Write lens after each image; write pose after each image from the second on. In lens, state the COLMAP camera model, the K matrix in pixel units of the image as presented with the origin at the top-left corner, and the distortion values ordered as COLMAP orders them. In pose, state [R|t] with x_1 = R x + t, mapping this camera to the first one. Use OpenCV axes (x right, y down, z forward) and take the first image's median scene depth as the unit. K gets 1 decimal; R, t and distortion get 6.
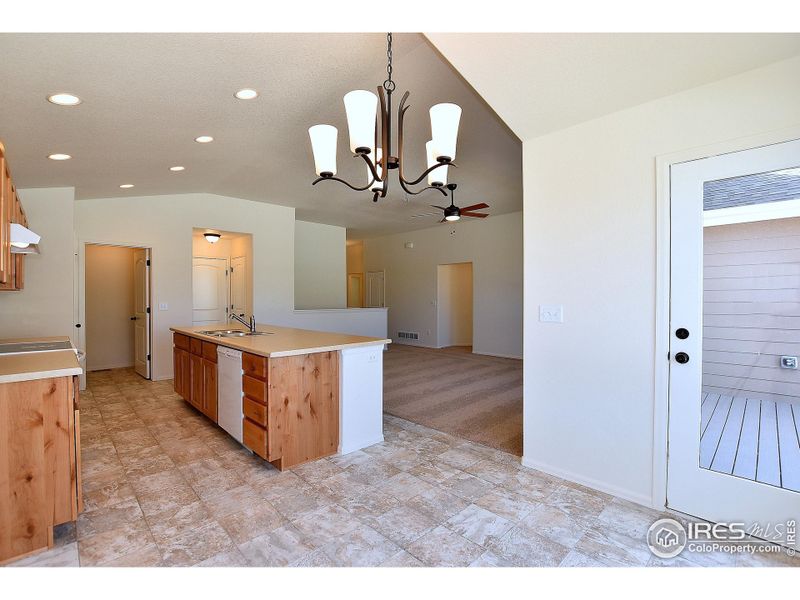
lens RADIAL K [[363.6, 0, 399.9], [0, 363.6, 306.5], [0, 0, 1]] dist [-0.010448, -0.000227]
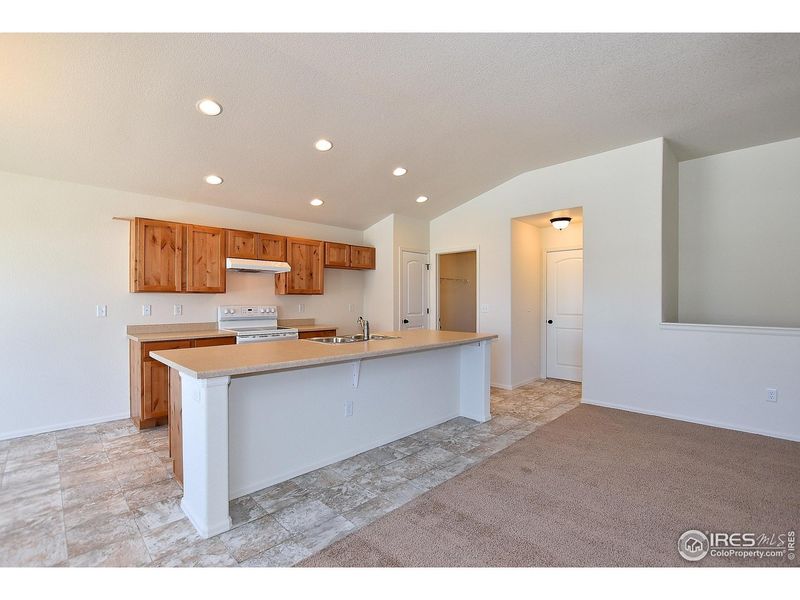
lens RADIAL K [[363.7, 0, 396.4], [0, 363.7, 301.1], [0, 0, 1]] dist [-0.031715, 0.003096]
pose [[0.021169, 0.007179, -0.999750, 0.721365], [-0.019079, 0.999795, 0.006775, -0.044096], [0.999594, 0.018930, 0.021301, 1.711649]]
